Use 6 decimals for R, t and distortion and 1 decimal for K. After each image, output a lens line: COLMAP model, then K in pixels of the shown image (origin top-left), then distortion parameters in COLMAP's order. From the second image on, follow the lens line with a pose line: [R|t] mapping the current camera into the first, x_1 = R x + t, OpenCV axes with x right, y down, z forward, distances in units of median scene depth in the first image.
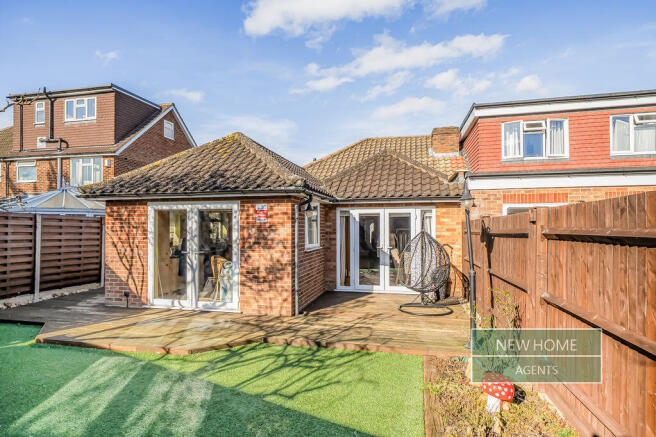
lens RADIAL K [[359.0, 0, 327.9], [0, 359.0, 222.7], [0, 0, 1]] dist [0.001612, 0.000231]
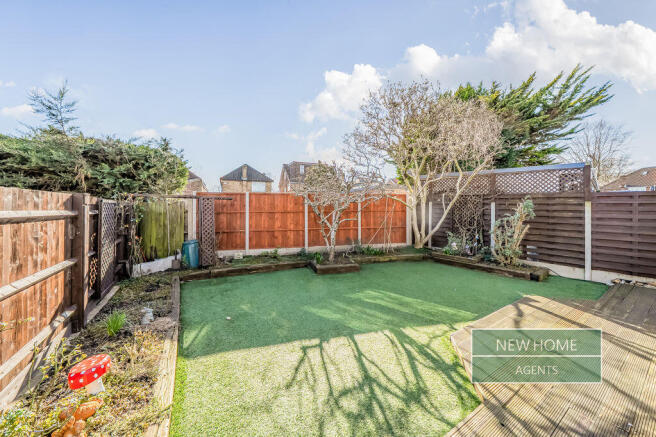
lens RADIAL K [[231.7, 0, 330.6], [0, 231.7, 207.6], [0, 0, 1]] dist [-0.002043, -0.000081]
pose [[-0.712492, 0.001625, -0.701678, 0.312152], [0.016287, 0.999766, -0.014224, 0.011509], [0.701491, -0.021563, -0.712352, 1.316445]]
